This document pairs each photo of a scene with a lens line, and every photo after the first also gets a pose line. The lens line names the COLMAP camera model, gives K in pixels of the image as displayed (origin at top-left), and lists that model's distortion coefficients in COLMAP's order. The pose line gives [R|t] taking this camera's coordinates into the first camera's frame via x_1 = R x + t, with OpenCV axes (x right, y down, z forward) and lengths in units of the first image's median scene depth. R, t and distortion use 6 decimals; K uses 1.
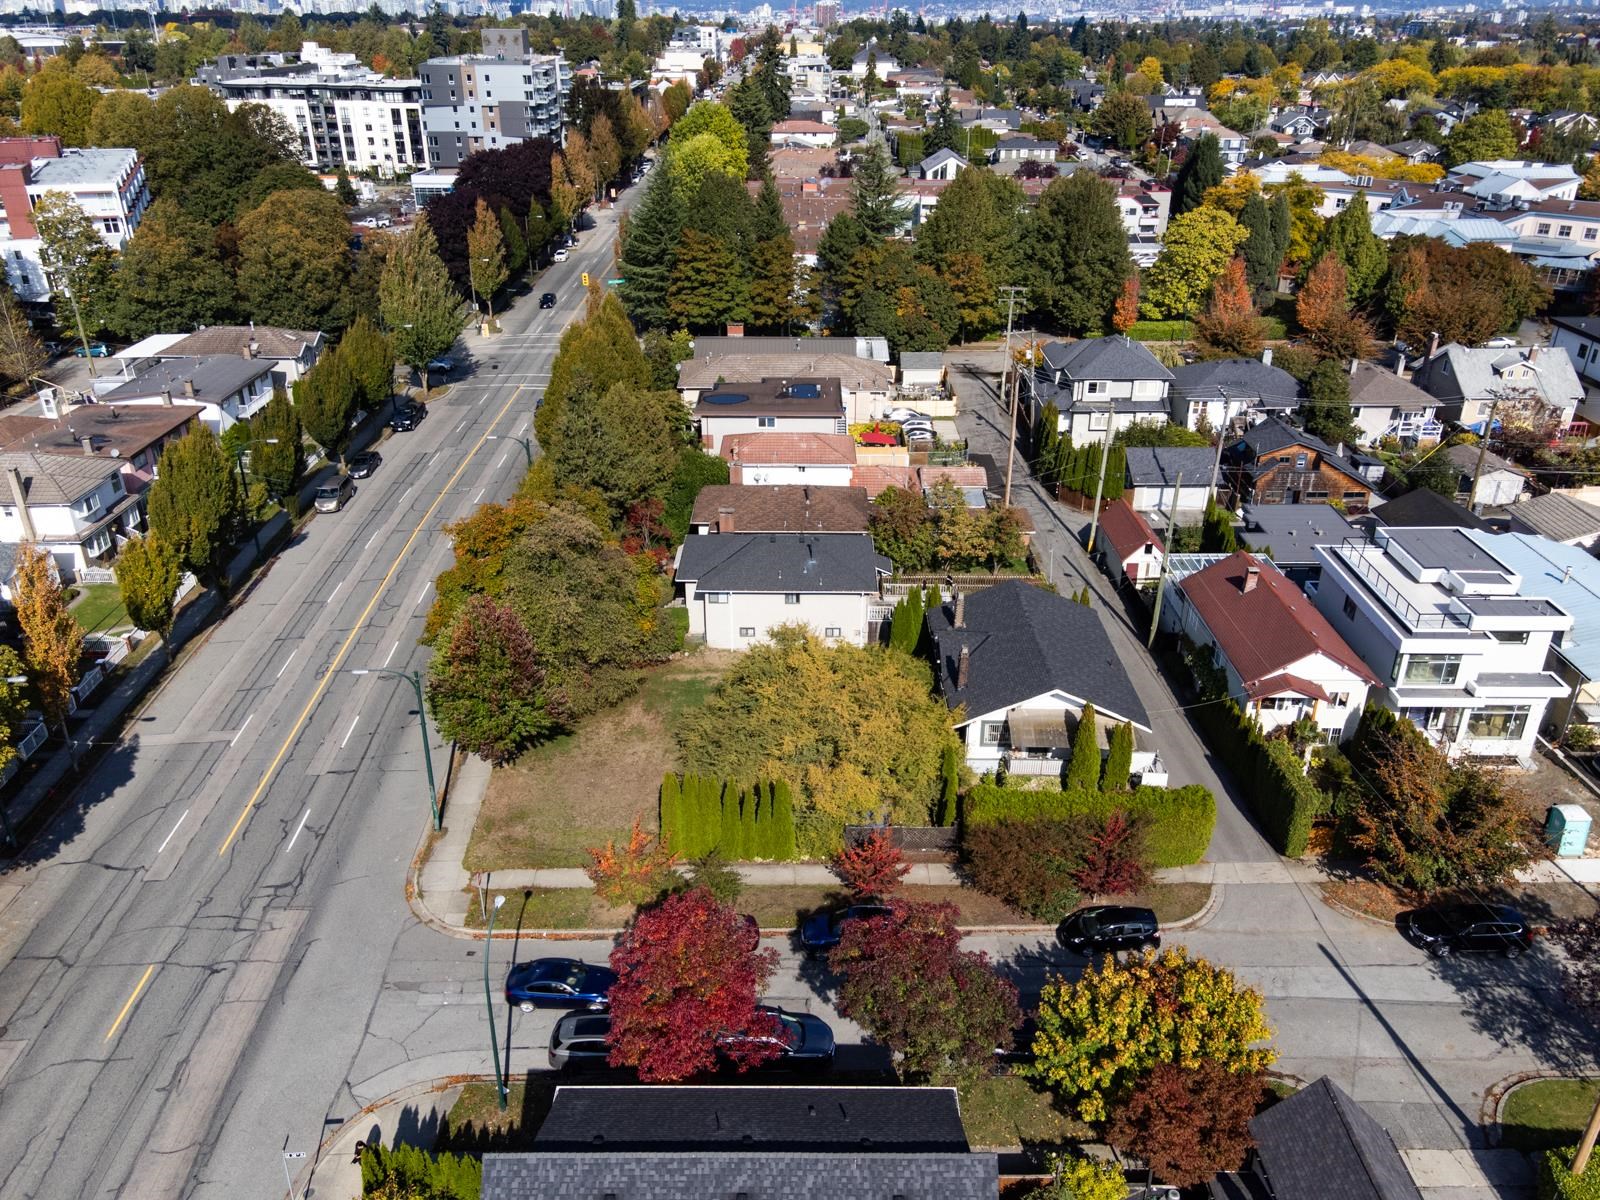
lens RADIAL K [[1221.7, 0, 796.6], [0, 1221.7, 603.2], [0, 0, 1]] dist [0.022193, 0.030684]
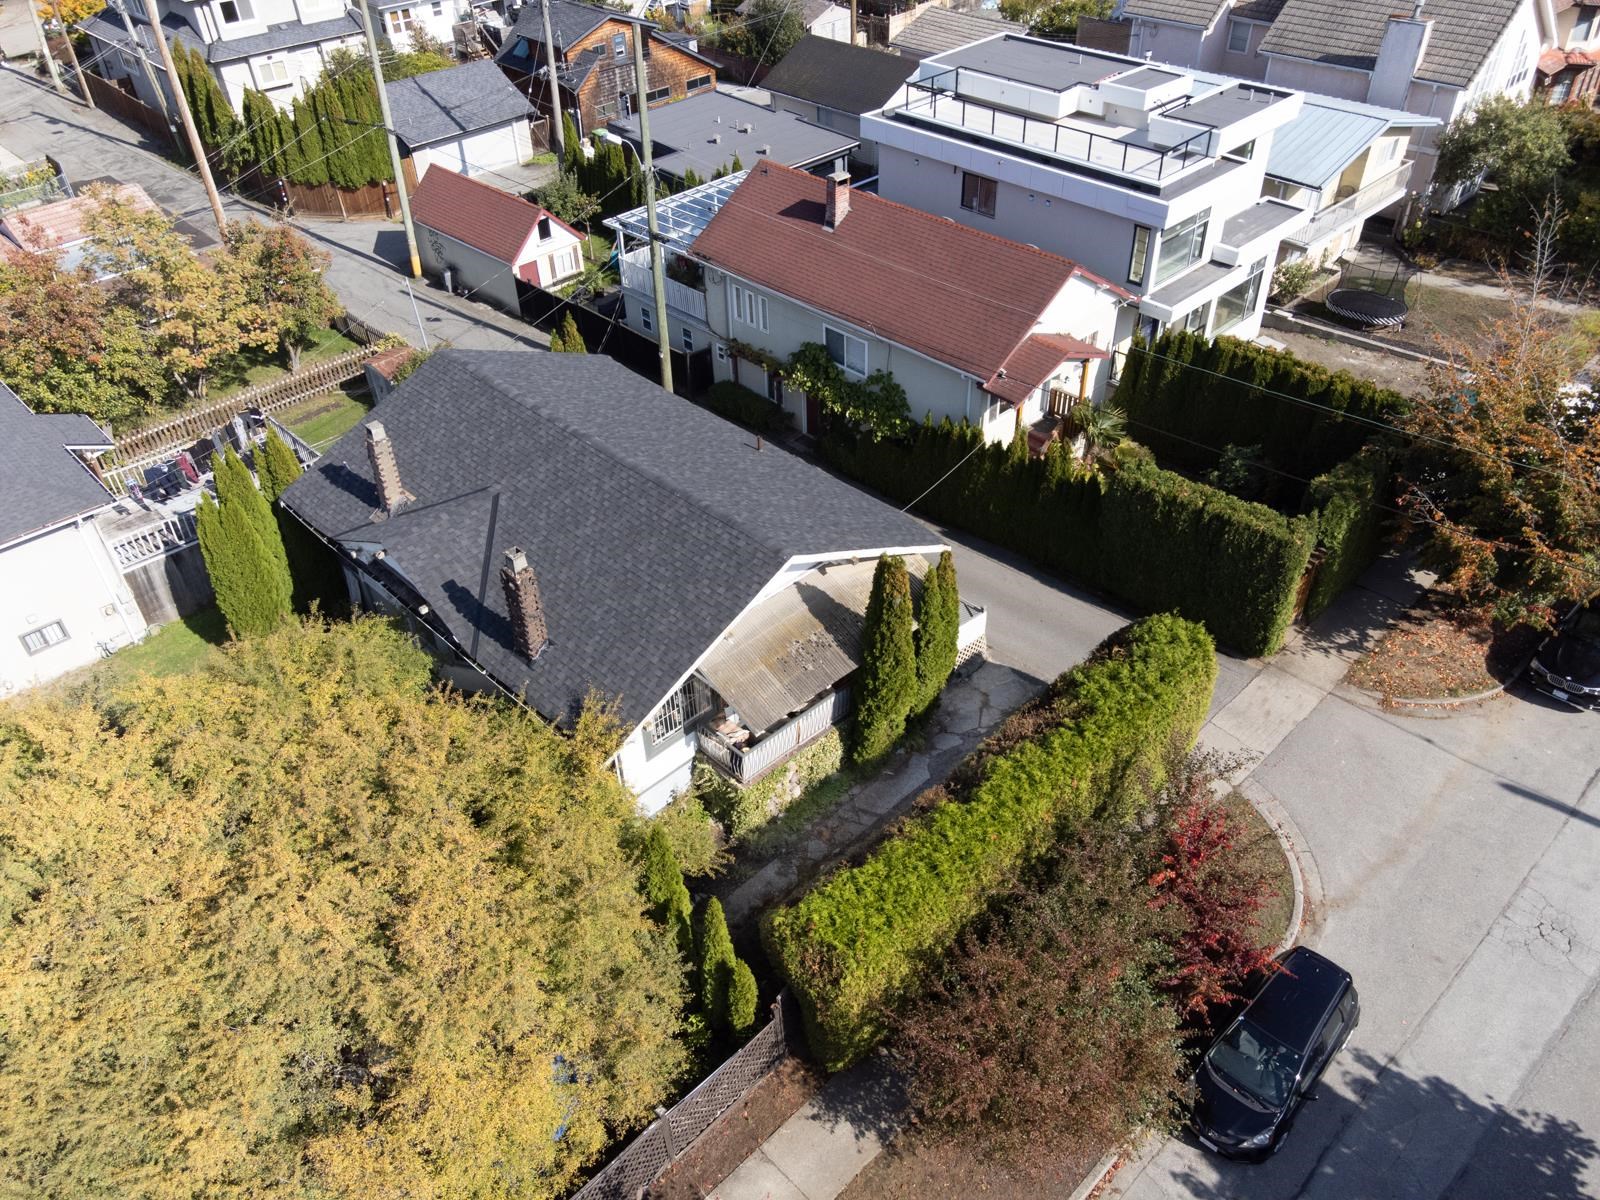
lens RADIAL K [[1221.7, 0, 800.2], [0, 1221.7, 600.8], [0, 0, 1]] dist [0.022193, 0.030684]
pose [[0.714993, -0.451744, 0.533585, -0.003933], [0.331283, 0.891002, 0.310429, -0.028011], [-0.615660, -0.045186, 0.786716, 0.478001]]
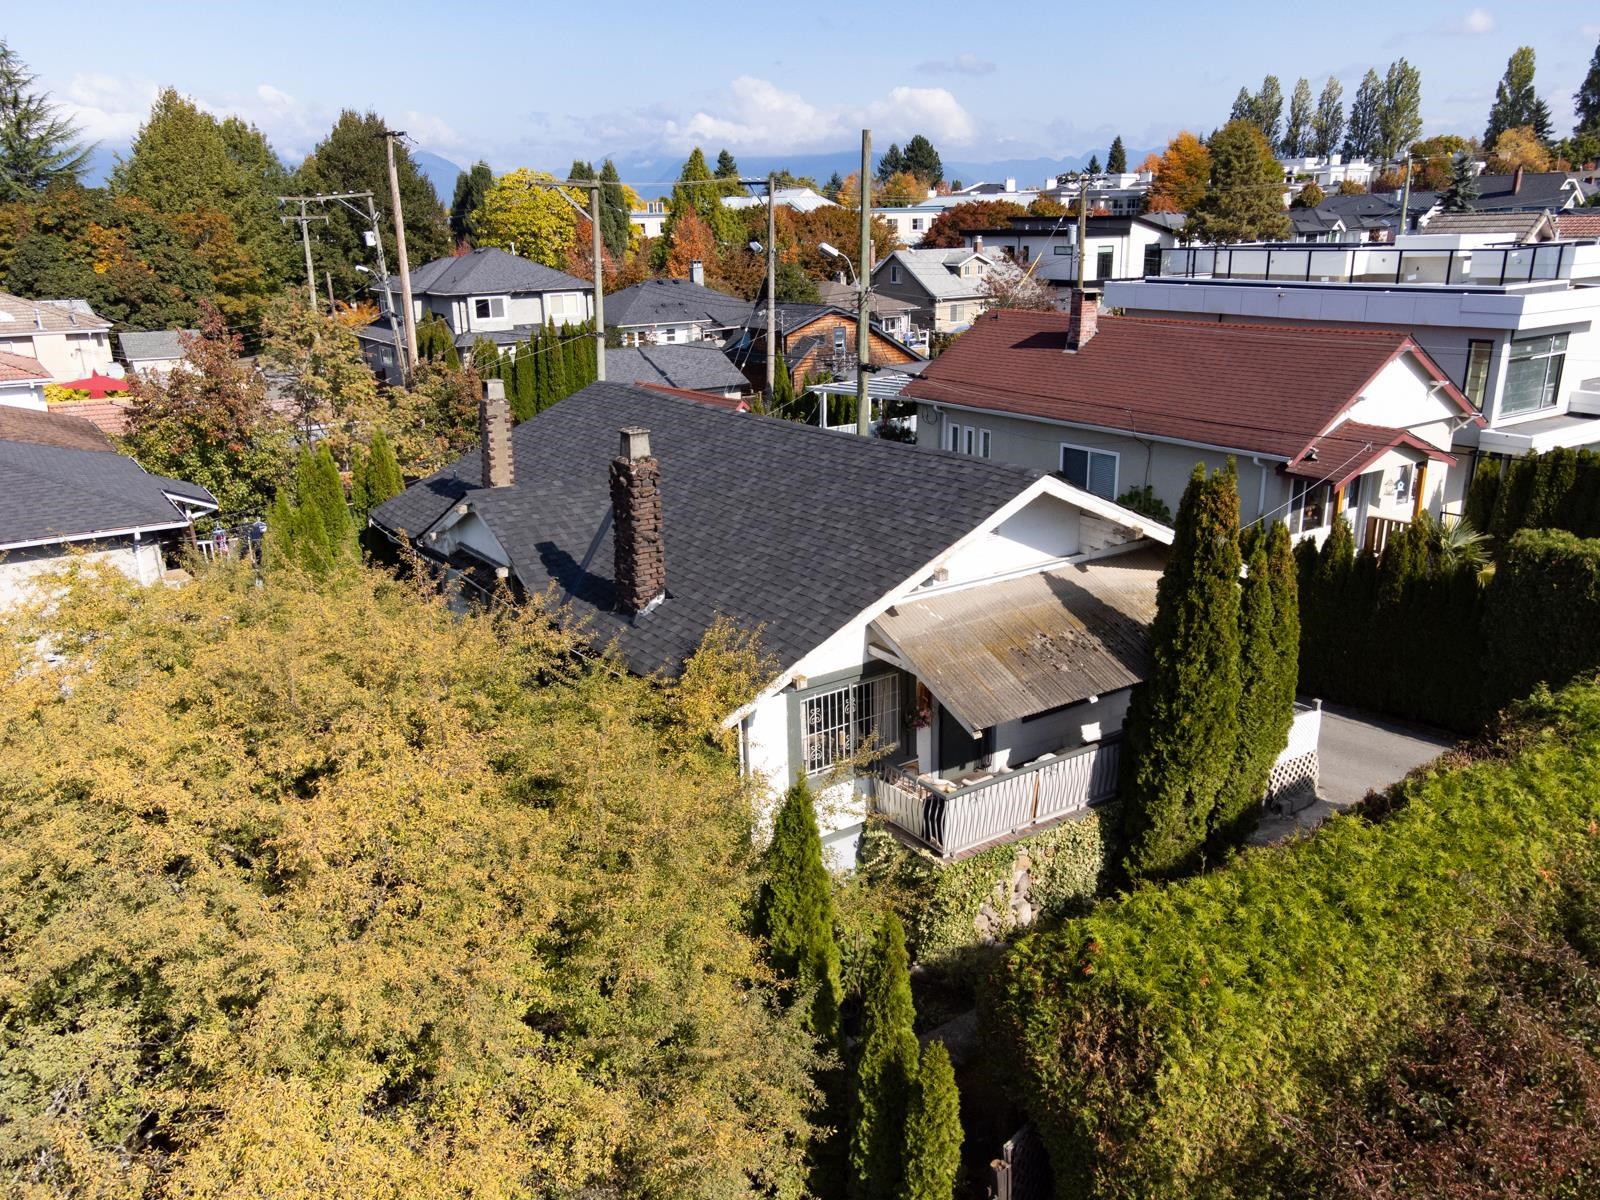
lens RADIAL K [[1221.7, 0, 795.8], [0, 1221.7, 593.4], [0, 0, 1]] dist [0.022193, 0.030684]
pose [[0.822703, -0.184171, 0.537812, 0.016974], [0.267675, 0.960126, -0.080679, 0.070996], [-0.501508, 0.210333, 0.839196, 0.569867]]
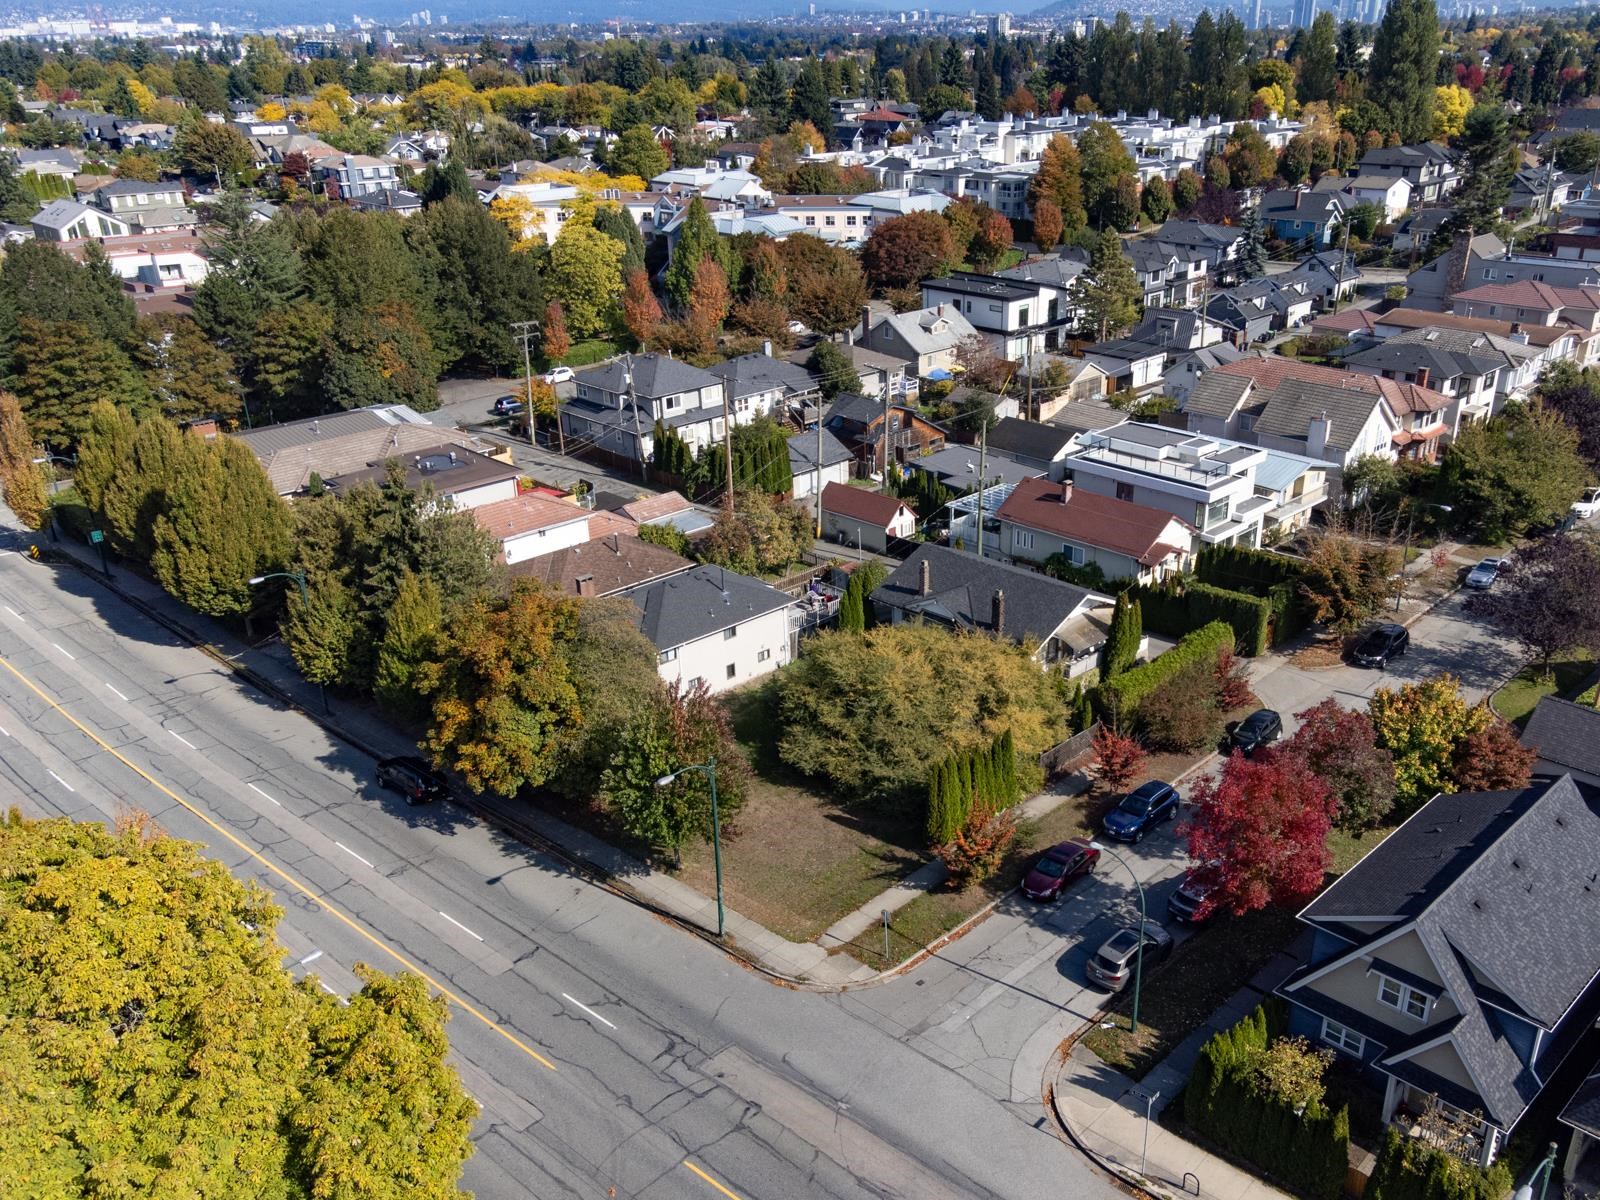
lens RADIAL K [[1358.9, 0, 893.8], [0, 1358.9, 686.1], [0, 0, 1]] dist [0.042861, -0.003130]
pose [[0.691300, -0.323751, 0.645979, -0.558487], [0.324858, 0.937814, 0.122362, -0.048099], [-0.645423, 0.125263, 0.753484, 0.097706]]
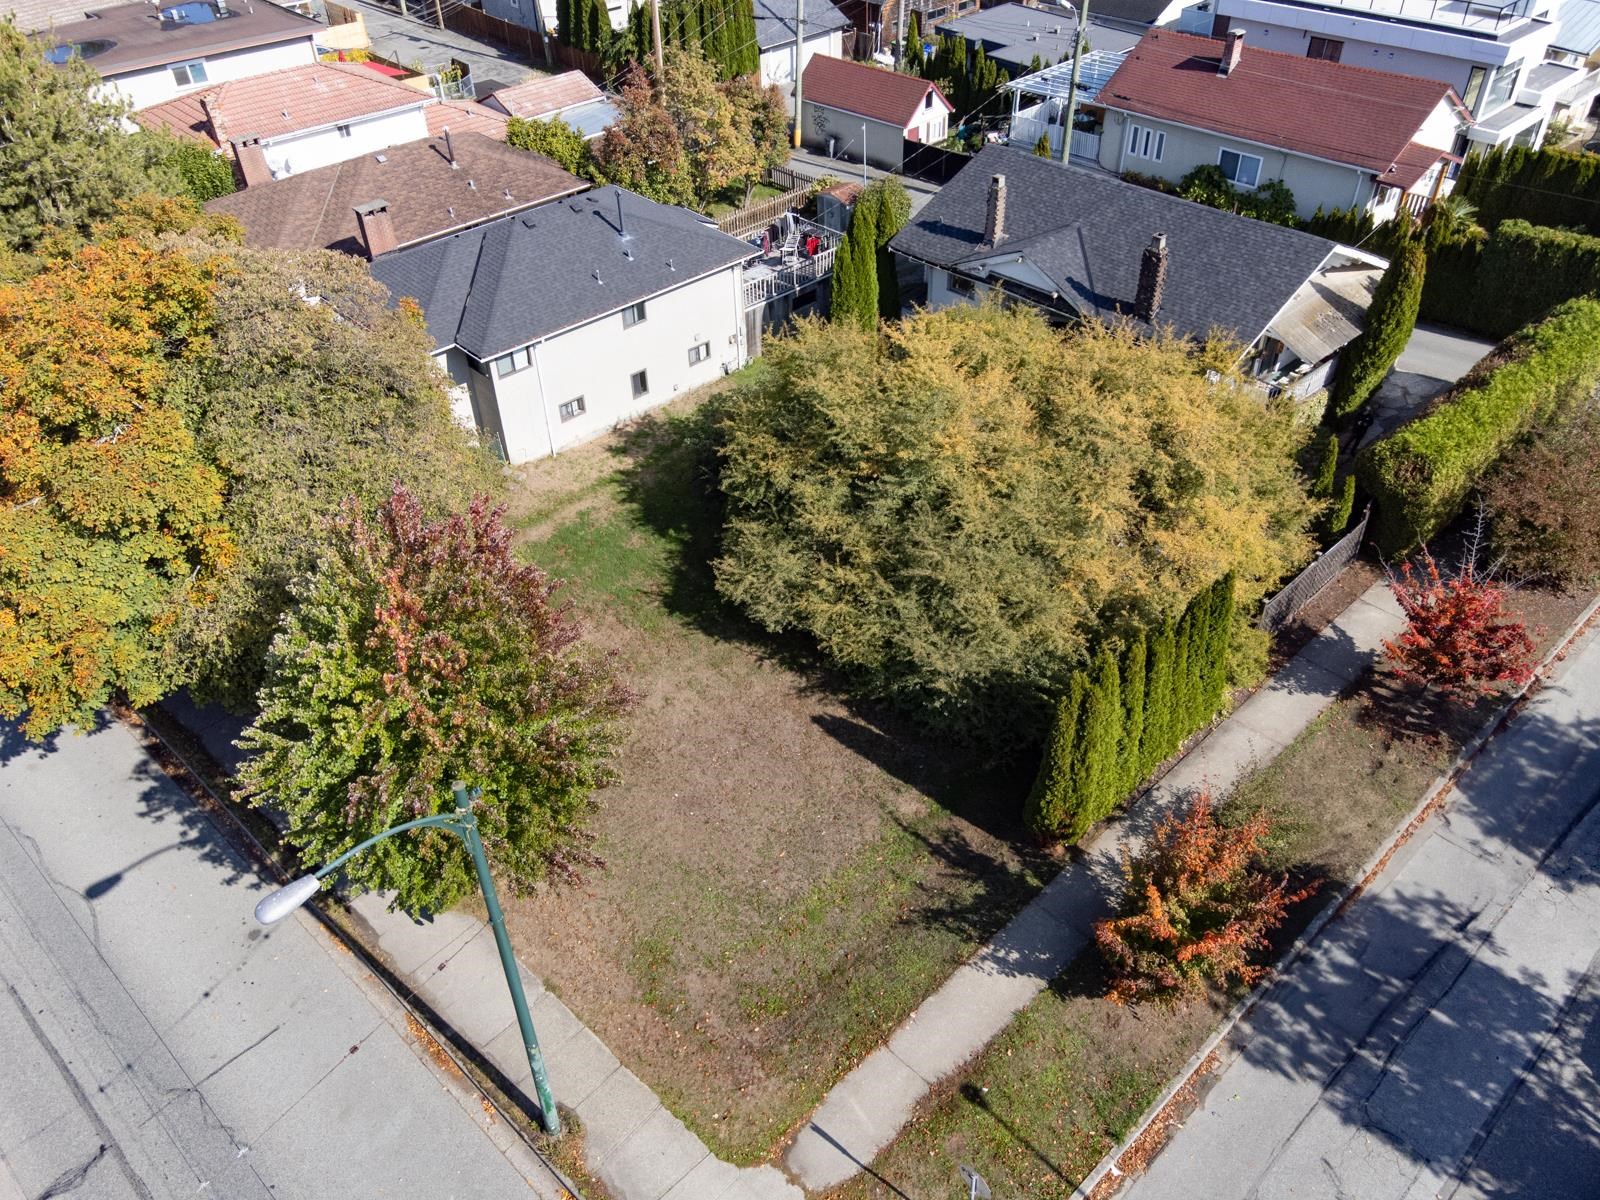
lens RADIAL K [[1221.7, 0, 801.2], [0, 1221.7, 595.0], [0, 0, 1]] dist [0.022193, 0.030684]
pose [[0.726251, -0.445125, 0.523854, -0.252888], [0.323927, 0.893735, 0.310337, -0.032583], [-0.606325, -0.055693, 0.793264, 0.473494]]
